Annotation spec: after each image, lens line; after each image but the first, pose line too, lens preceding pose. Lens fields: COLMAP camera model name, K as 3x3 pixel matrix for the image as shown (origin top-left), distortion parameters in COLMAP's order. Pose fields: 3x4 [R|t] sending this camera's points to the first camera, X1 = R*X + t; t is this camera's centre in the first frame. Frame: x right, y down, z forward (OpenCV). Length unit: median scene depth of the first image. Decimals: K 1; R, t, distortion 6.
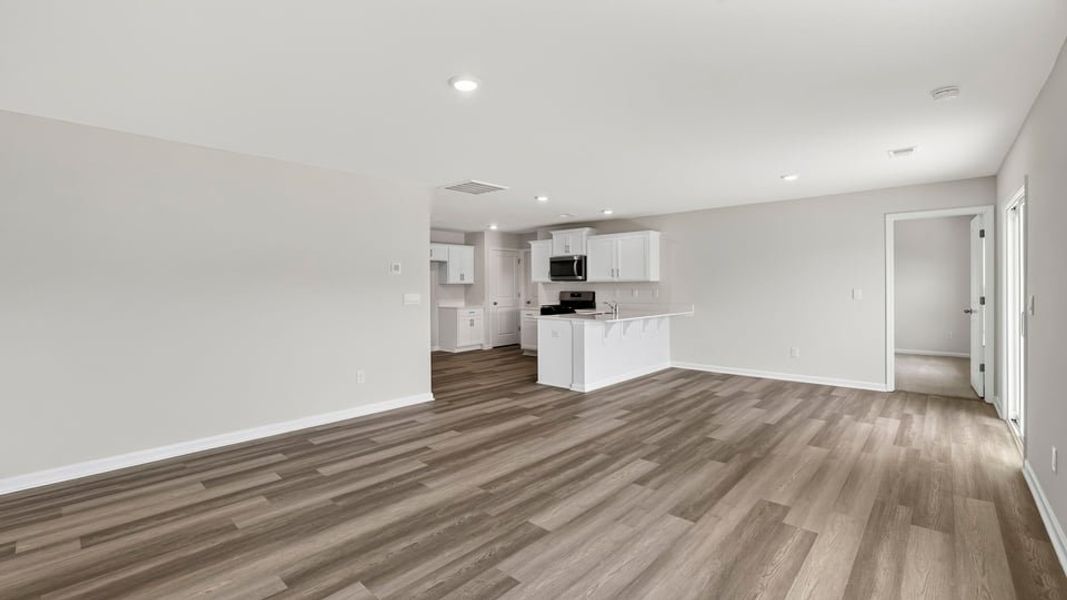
lens RADIAL K [[472.7, 0, 529.7], [0, 472.7, 290.0], [0, 0, 1]] dist [-0.021419, 0.002767]
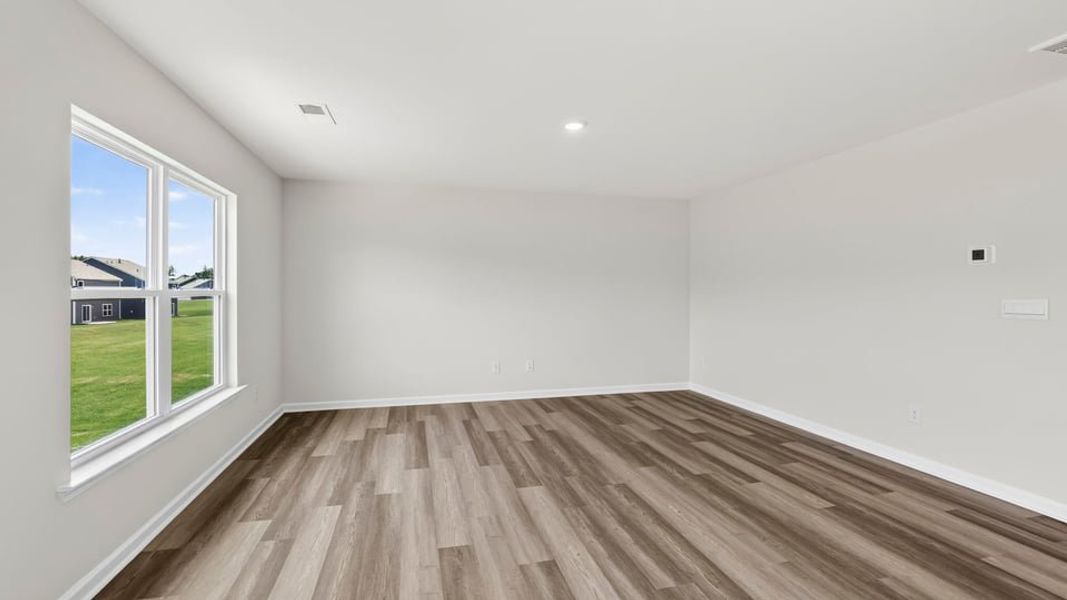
lens RADIAL K [[464.7, 0, 517.0], [0, 464.7, 294.8], [0, 0, 1]] dist [-0.022142, 0.000176]
pose [[-0.572124, 0.011787, -0.820082, 0.831375], [-0.004302, 0.999840, 0.017372, -0.005207], [0.820156, 0.013466, -0.571982, 1.367283]]
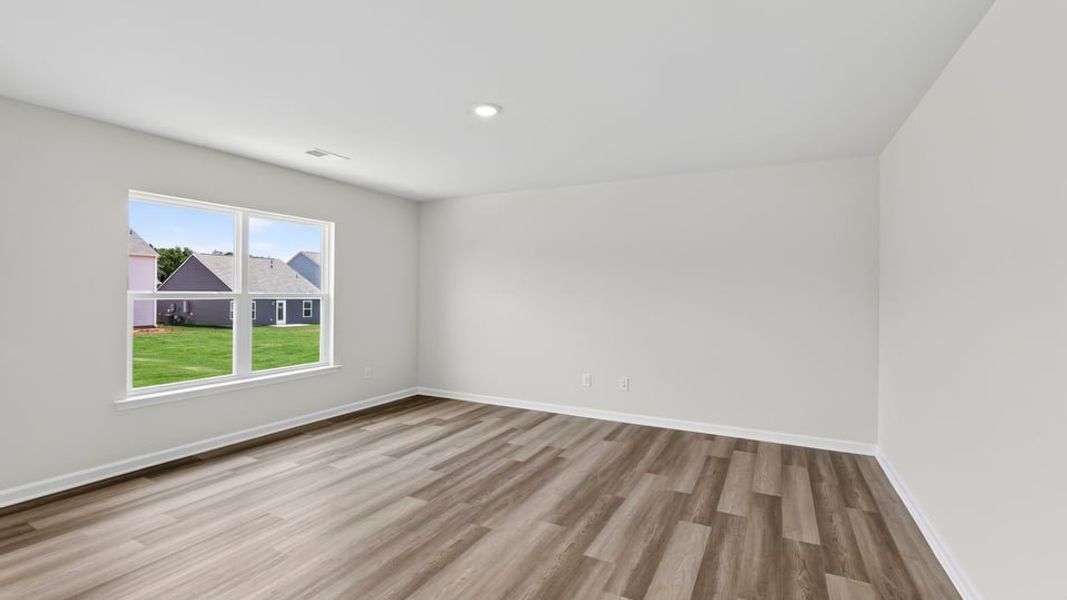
lens RADIAL K [[472.7, 0, 512.2], [0, 472.7, 294.9], [0, 0, 1]] dist [-0.021419, 0.002767]
pose [[-0.975865, 0.002096, -0.218364, 0.036772], [-0.001433, 0.999871, 0.016003, -0.015315], [0.218370, 0.015930, -0.975736, 1.813321]]
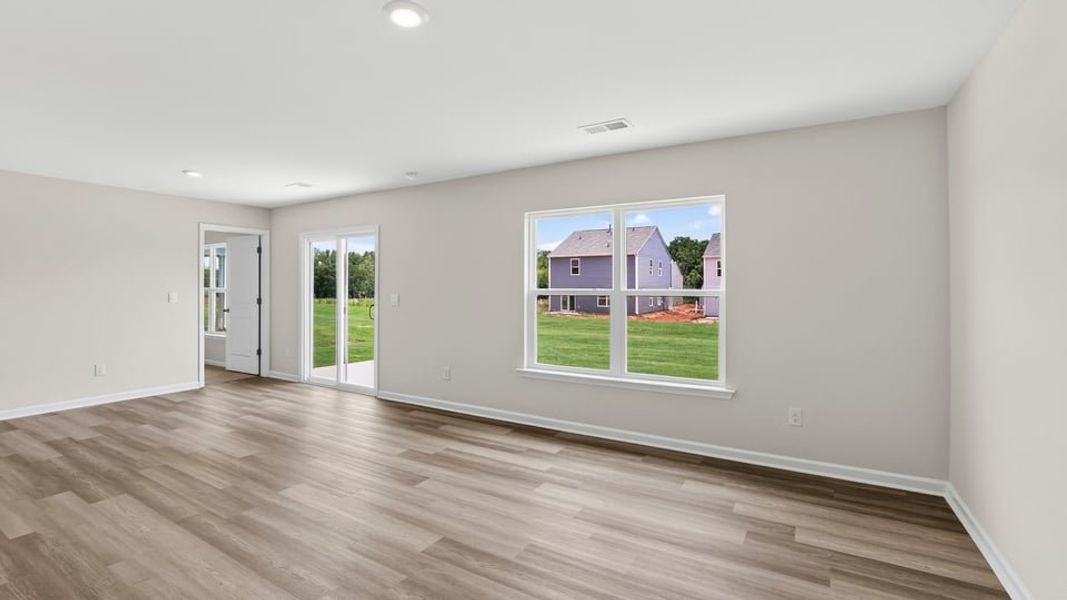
lens RADIAL K [[472.7, 0, 527.6], [0, 472.7, 285.1], [0, 0, 1]] dist [-0.021419, 0.002767]
pose [[-0.190846, 0.014677, 0.981510, -0.780439], [0.009602, 0.999868, -0.013084, 0.003599], [-0.981573, 0.006928, -0.190961, 0.825471]]
